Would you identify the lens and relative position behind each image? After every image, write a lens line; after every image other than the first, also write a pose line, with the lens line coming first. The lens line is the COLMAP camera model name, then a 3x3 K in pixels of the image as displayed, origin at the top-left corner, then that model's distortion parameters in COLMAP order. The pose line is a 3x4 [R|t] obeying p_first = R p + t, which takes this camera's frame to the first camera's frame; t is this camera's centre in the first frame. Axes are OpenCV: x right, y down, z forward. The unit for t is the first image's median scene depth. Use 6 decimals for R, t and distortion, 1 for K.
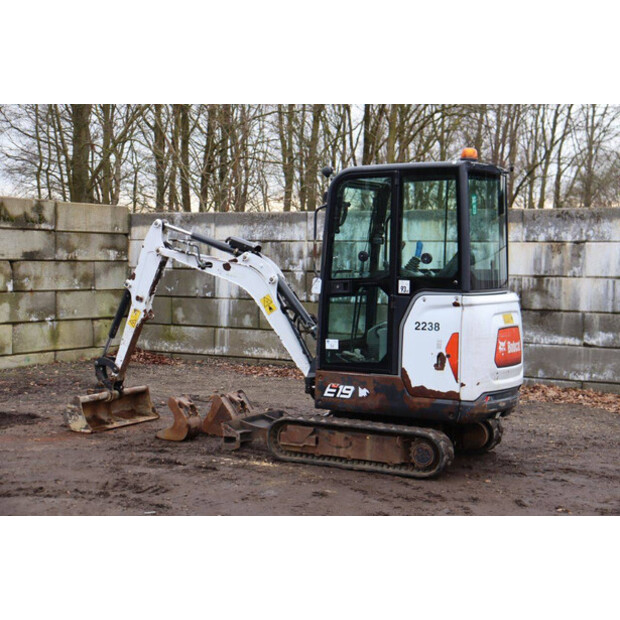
lens RADIAL K [[1090.2, 0, 331.3], [0, 1090.2, 306.9], [0, 0, 1]] dist [0.211078, 0.000000]
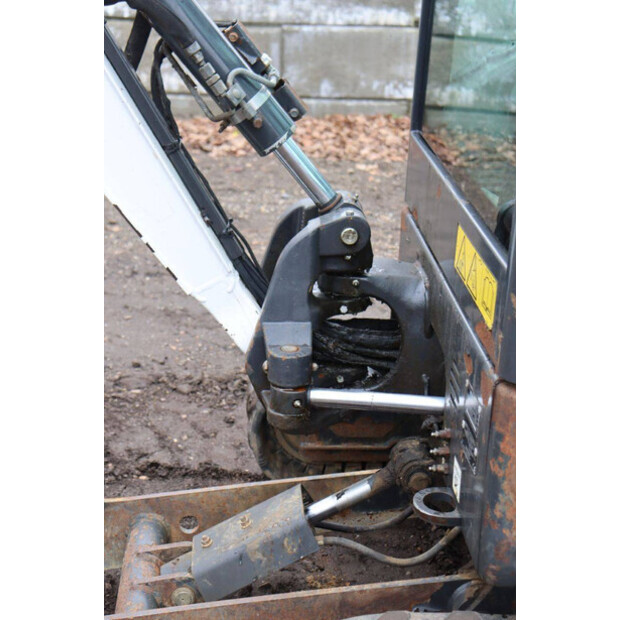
lens RADIAL K [[1159.6, 0, 309.0], [0, 1159.6, 307.2], [0, 0, 1]] dist [0.214727, 0.000000]
pose [[0.866205, -0.162246, 0.472616, -0.113054], [0.010355, 0.951445, 0.307646, -0.010238], [-0.499582, -0.261591, 0.825826, 0.780743]]
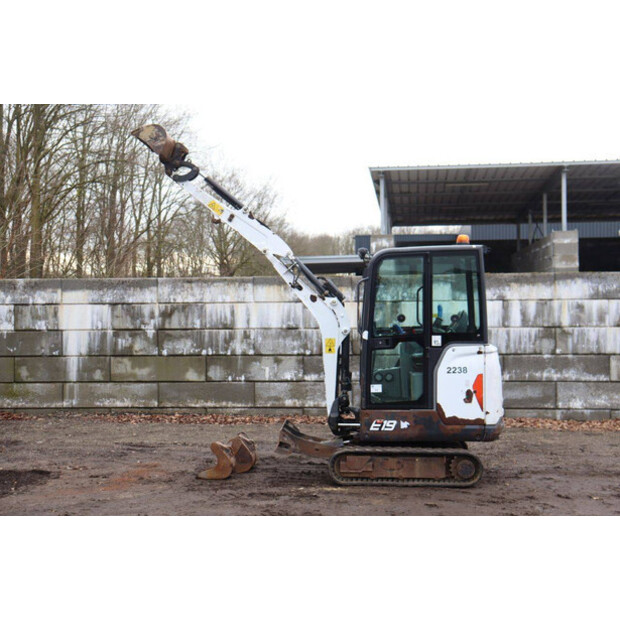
lens RADIAL K [[941.2, 0, 322.0], [0, 941.2, 300.3], [0, 0, 1]] dist [0.091388, 0.000000]
pose [[0.907350, -0.016287, 0.420061, -0.455665], [0.038902, 0.998214, -0.045326, -0.018001], [-0.418573, 0.057468, 0.906363, 0.030655]]
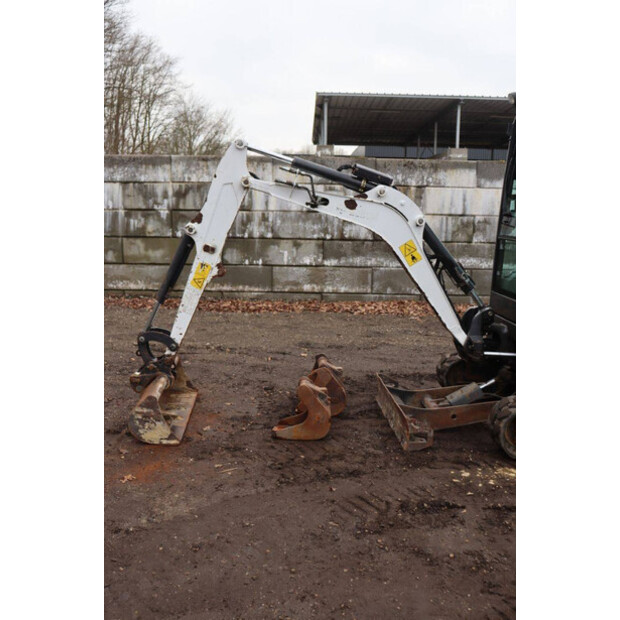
lens RADIAL K [[587.0, 0, 307.9], [0, 587.0, 308.6], [0, 0, 1]] dist [-0.094389, 0.000000]
pose [[0.863848, -0.085615, 0.496425, -0.328690], [0.017163, 0.989882, 0.140852, -0.022782], [-0.503461, -0.113154, 0.856577, 0.660689]]
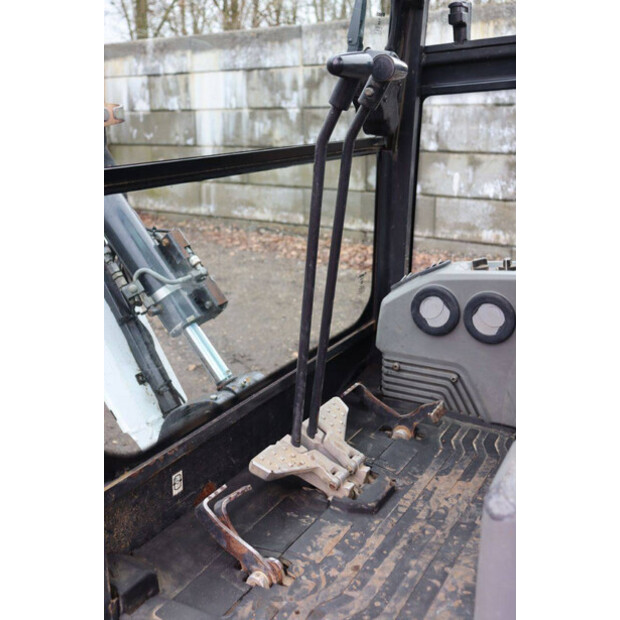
lens RADIAL K [[663.0, 0, 313.7], [0, 663.0, 315.6], [0, 0, 1]] dist [-0.033334, 0.000000]
pose [[0.997415, -0.004310, -0.071722, 0.028081], [0.022262, 0.967613, 0.251453, -0.012667], [0.068315, -0.252400, 0.965208, 0.827603]]
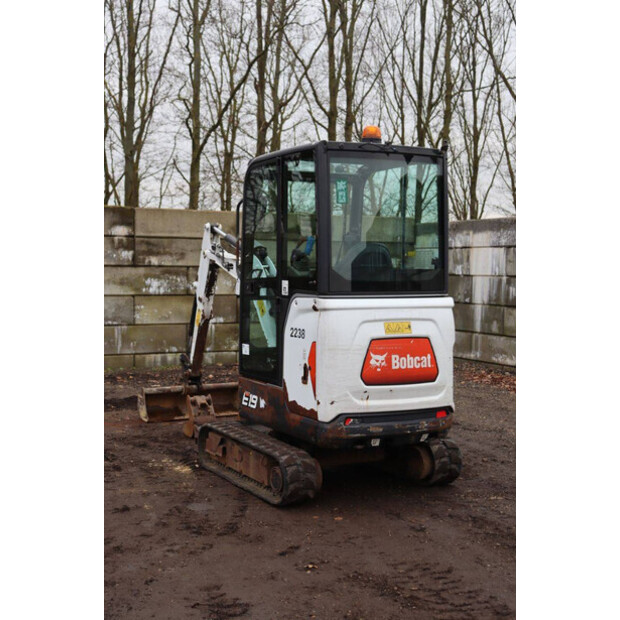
lens RADIAL K [[941.2, 0, 327.9], [0, 941.2, 298.2], [0, 0, 1]] dist [0.091388, 0.000000]
pose [[0.834430, 0.014687, -0.550918, 0.447271], [-0.023573, 0.999681, -0.009053, -0.003520], [0.550610, 0.020541, 0.834510, 0.325183]]
